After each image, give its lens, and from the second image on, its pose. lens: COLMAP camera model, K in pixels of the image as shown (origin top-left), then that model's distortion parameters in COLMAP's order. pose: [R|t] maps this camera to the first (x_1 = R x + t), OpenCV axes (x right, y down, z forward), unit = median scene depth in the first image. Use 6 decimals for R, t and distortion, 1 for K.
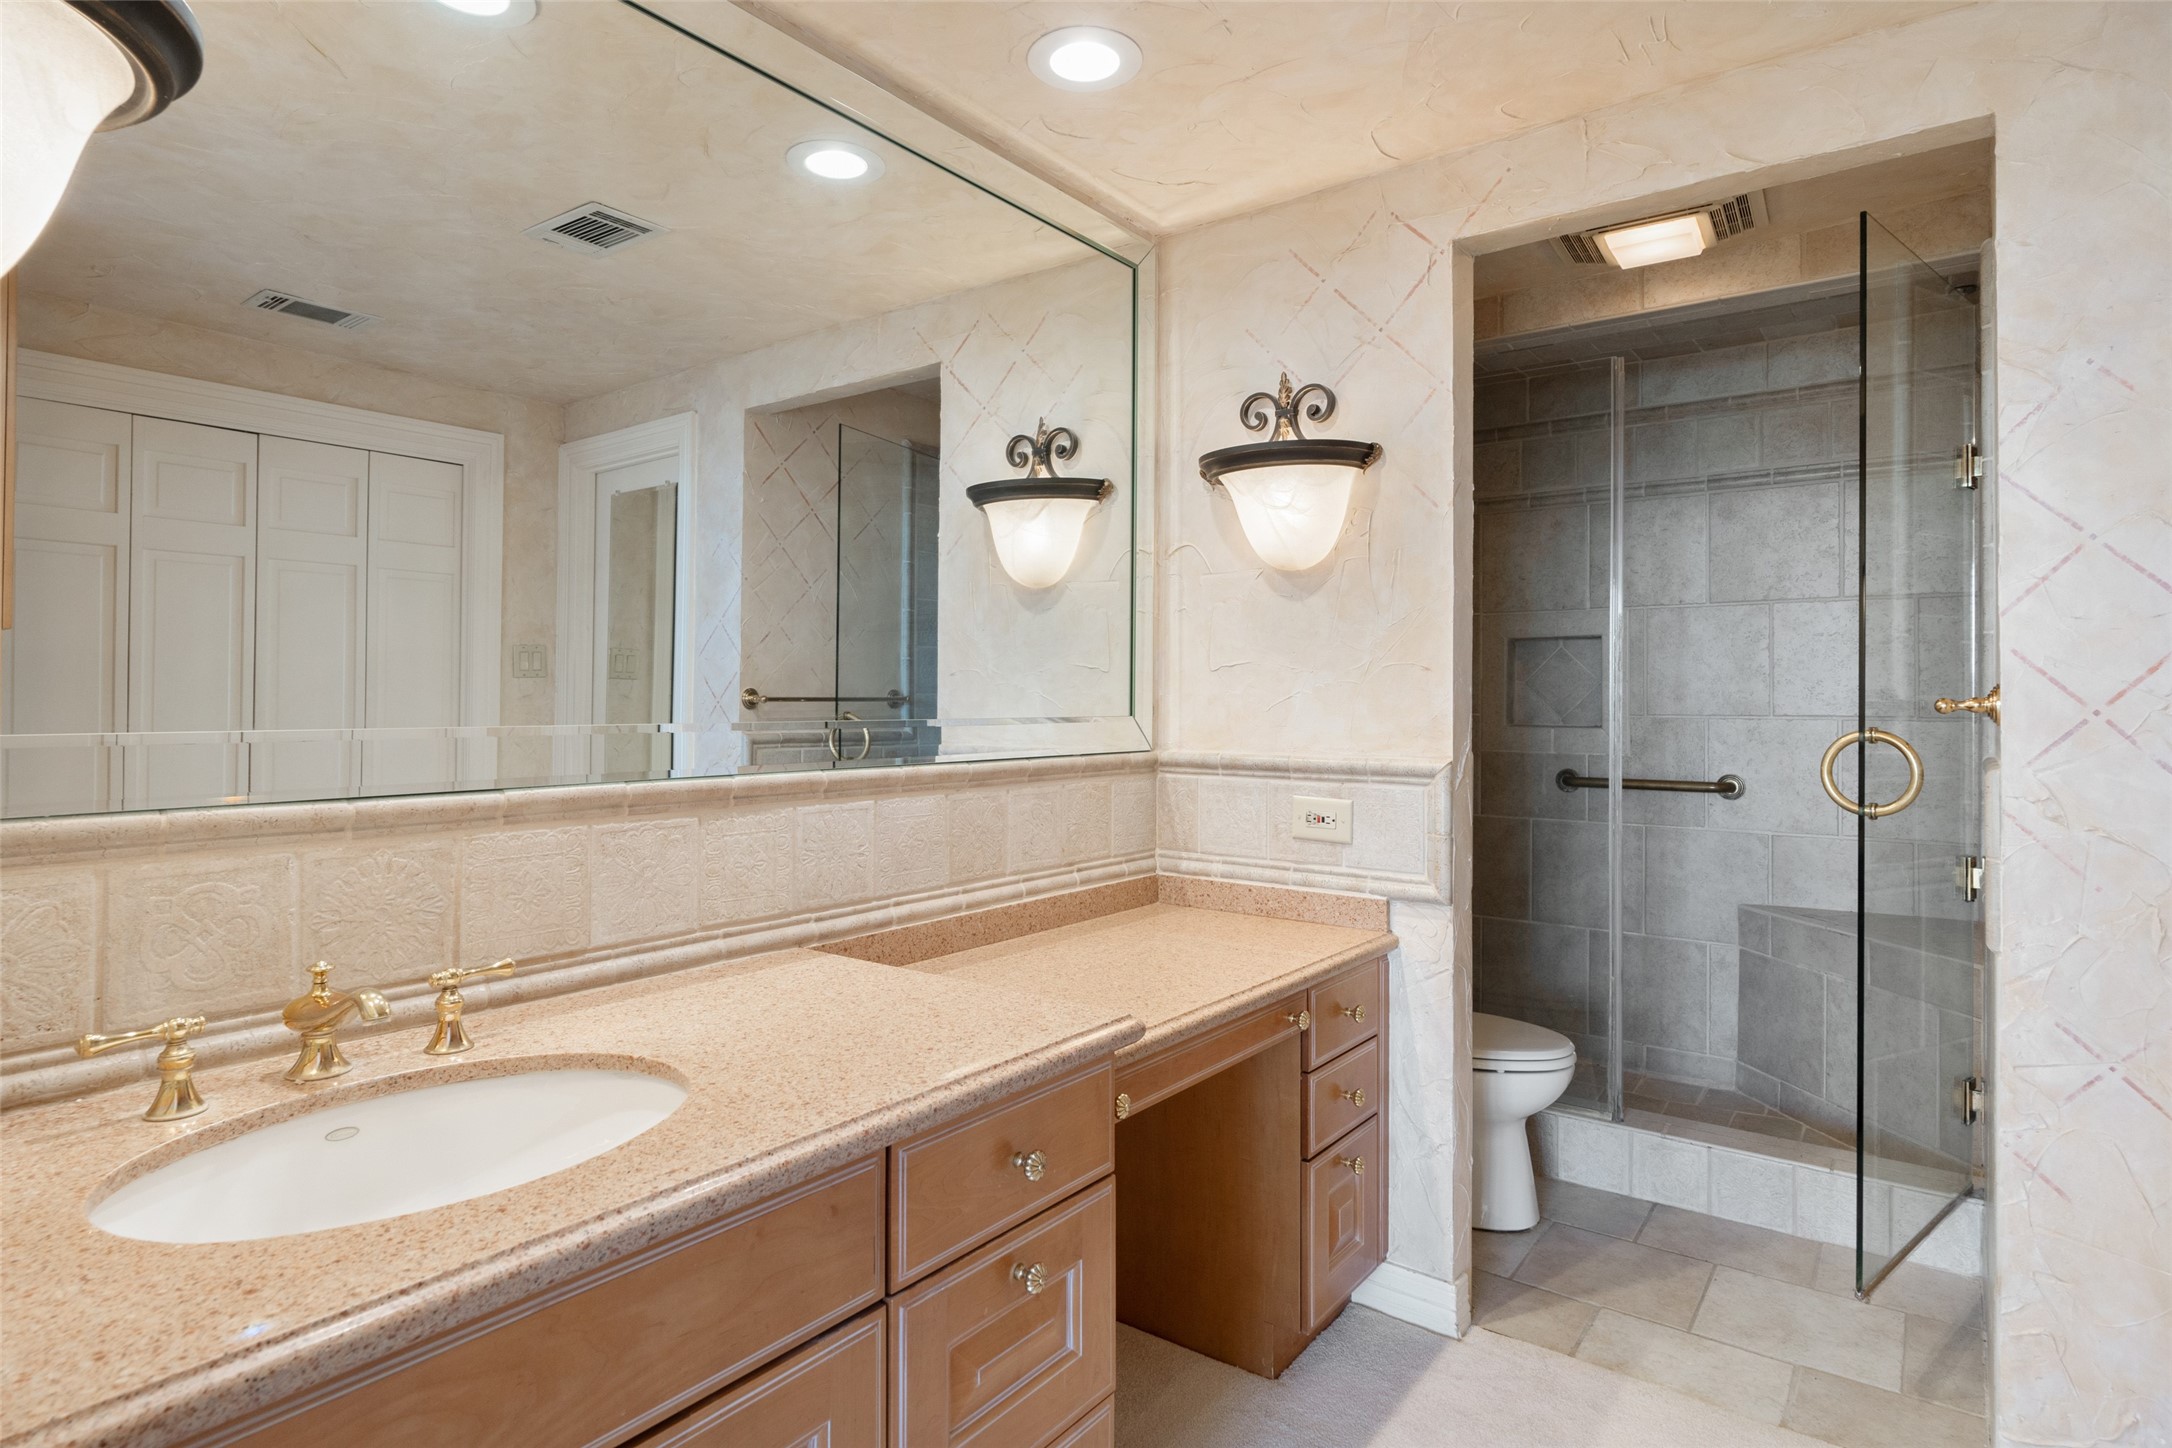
lens RADIAL K [[1155.1, 0, 1100.5], [0, 1155.1, 697.4], [0, 0, 1]] dist [-0.005592, 0.002384]
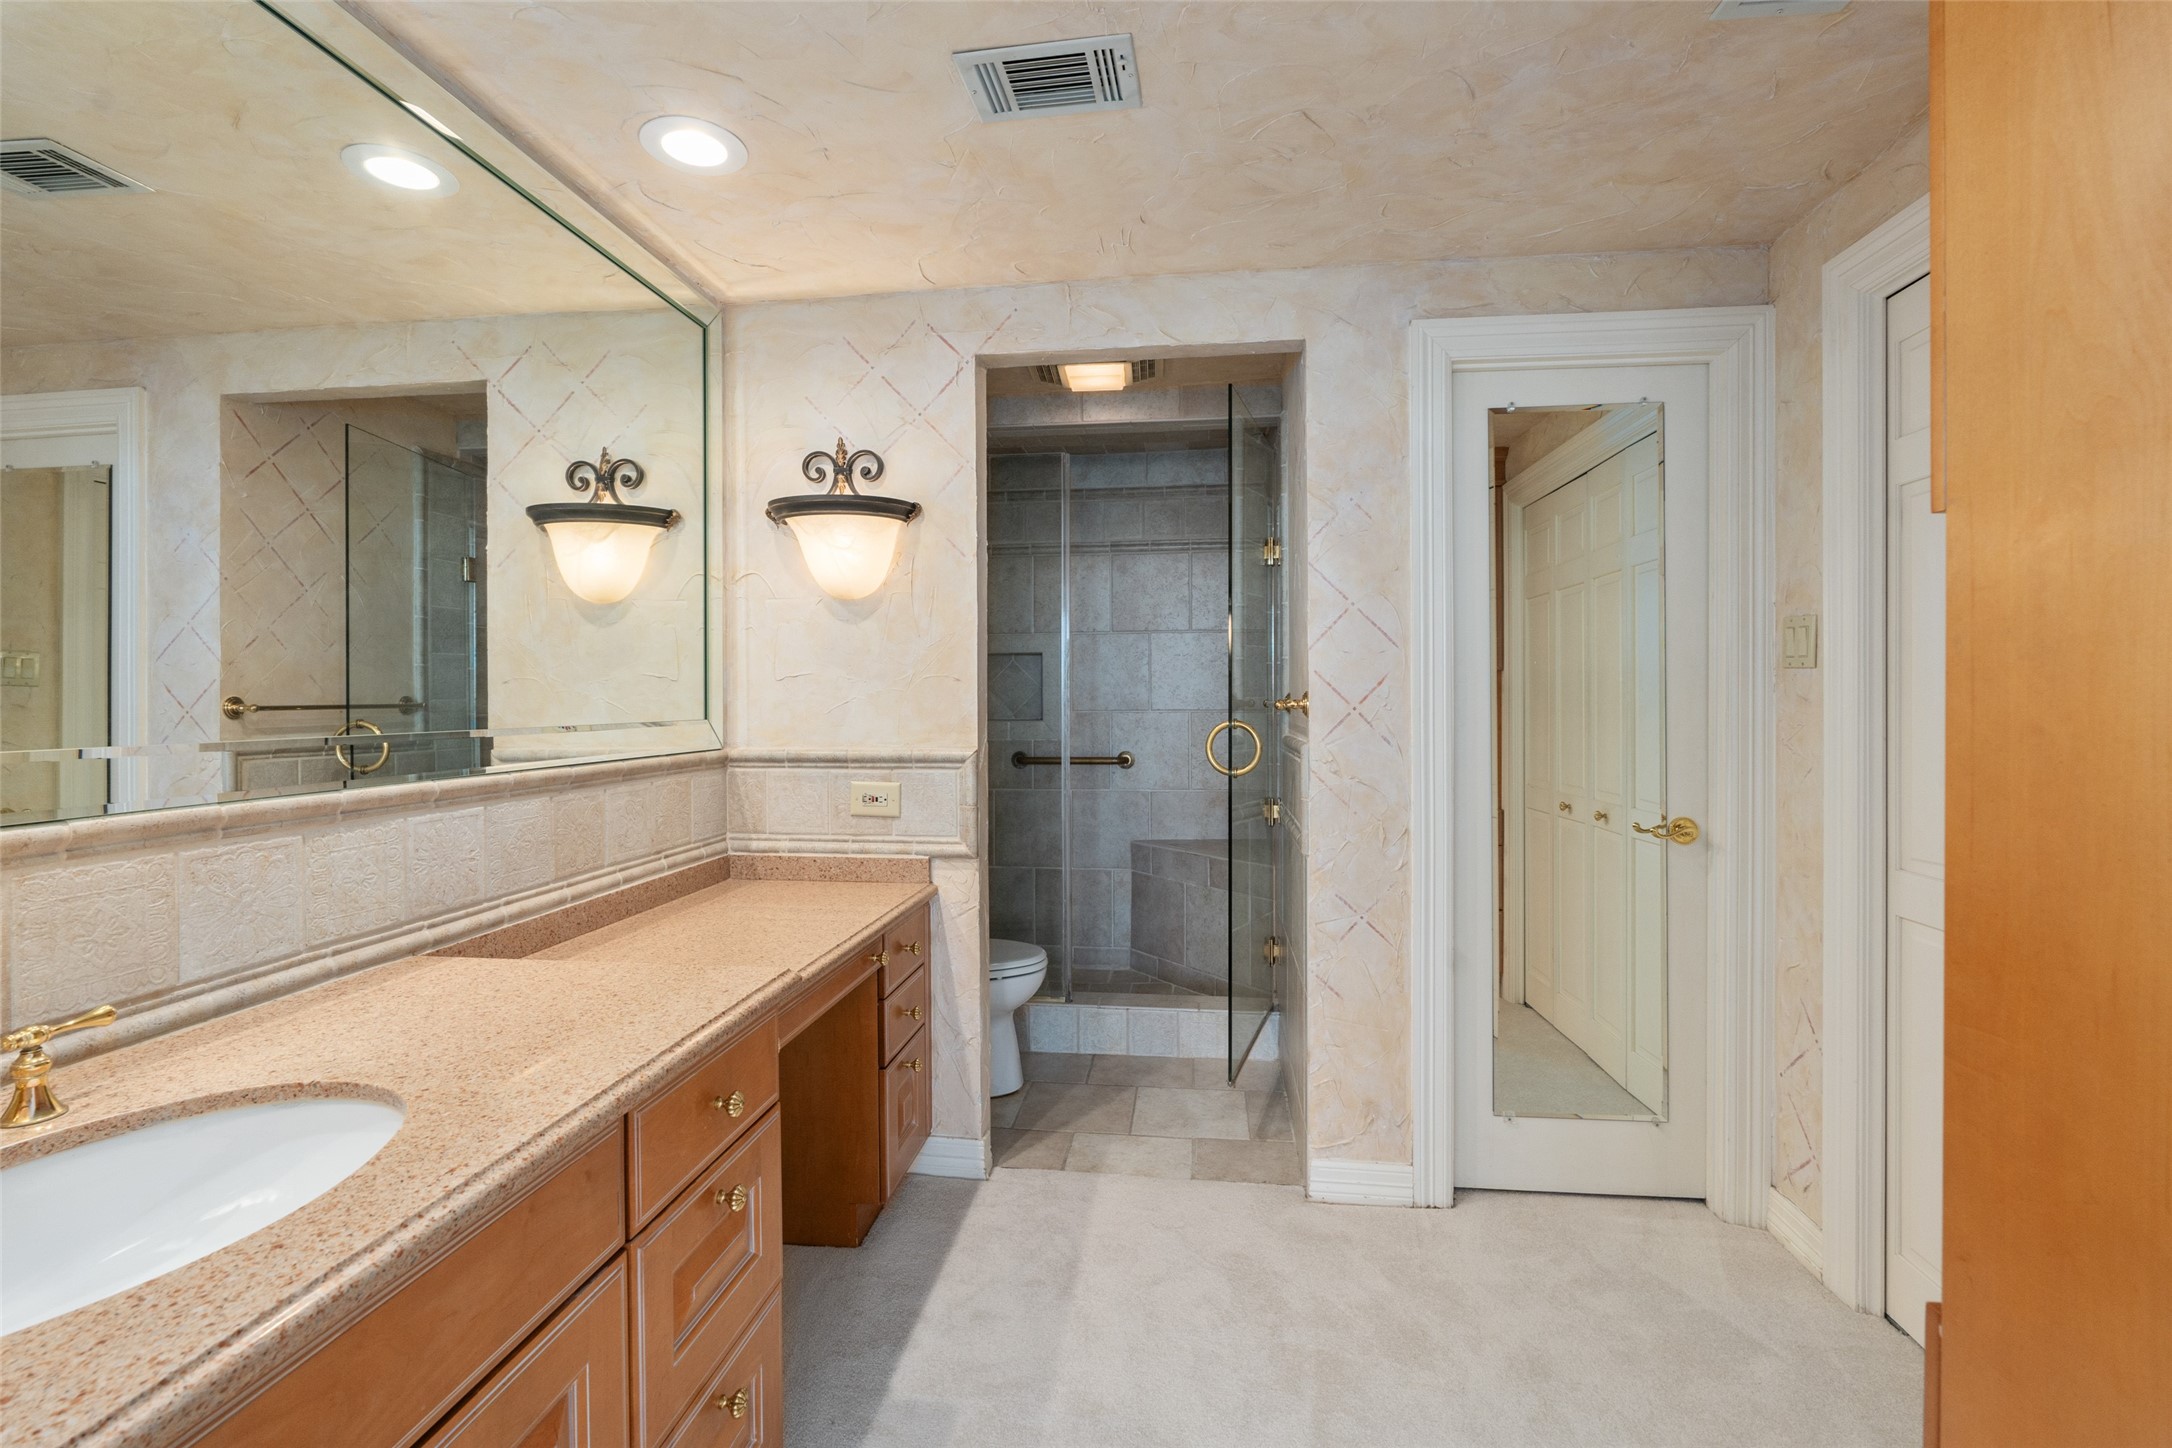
lens RADIAL K [[947.4, 0, 1096.3], [0, 947.4, 712.4], [0, 0, 1]] dist [-0.003141, 0.000403]
pose [[0.867921, -0.014795, 0.496481, -0.113593], [0.006270, 0.999803, 0.018833, -0.006982], [-0.496662, -0.013233, 0.867843, -0.012677]]
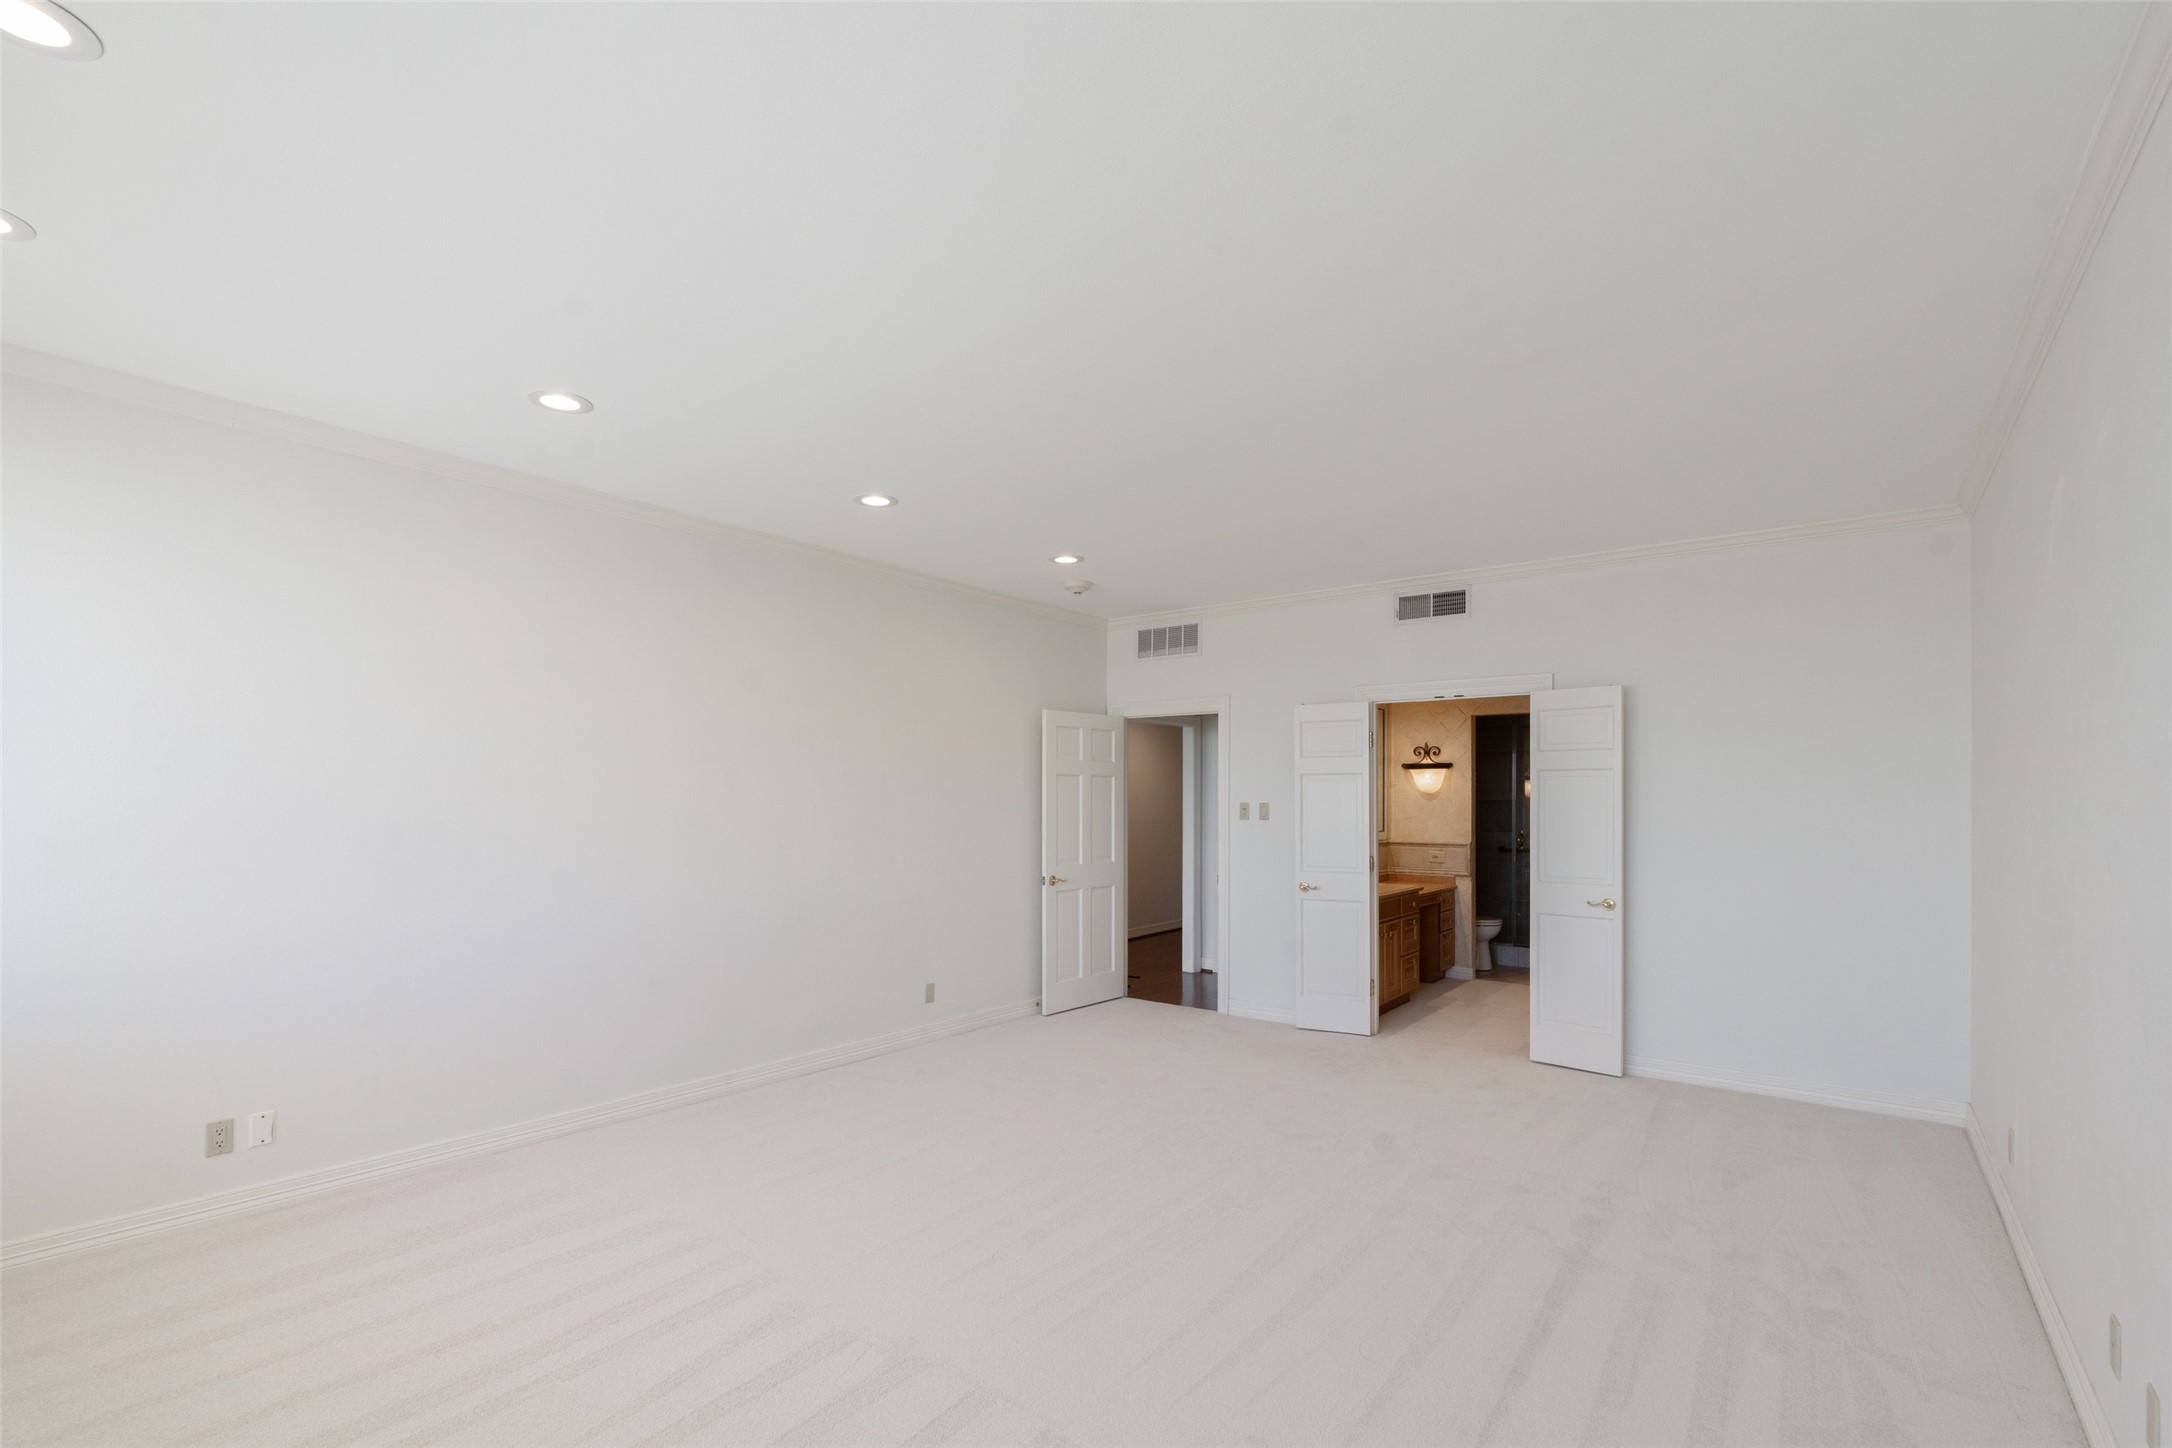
lens RADIAL K [[947.4, 0, 1103.7], [0, 947.4, 813.2], [0, 0, 1]] dist [-0.003141, 0.000403]
pose [[0.999736, -0.003672, -0.022696, -0.895153], [0.003669, 0.999993, -0.000175, -0.048426], [0.022697, 0.000092, 0.999742, -2.319405]]
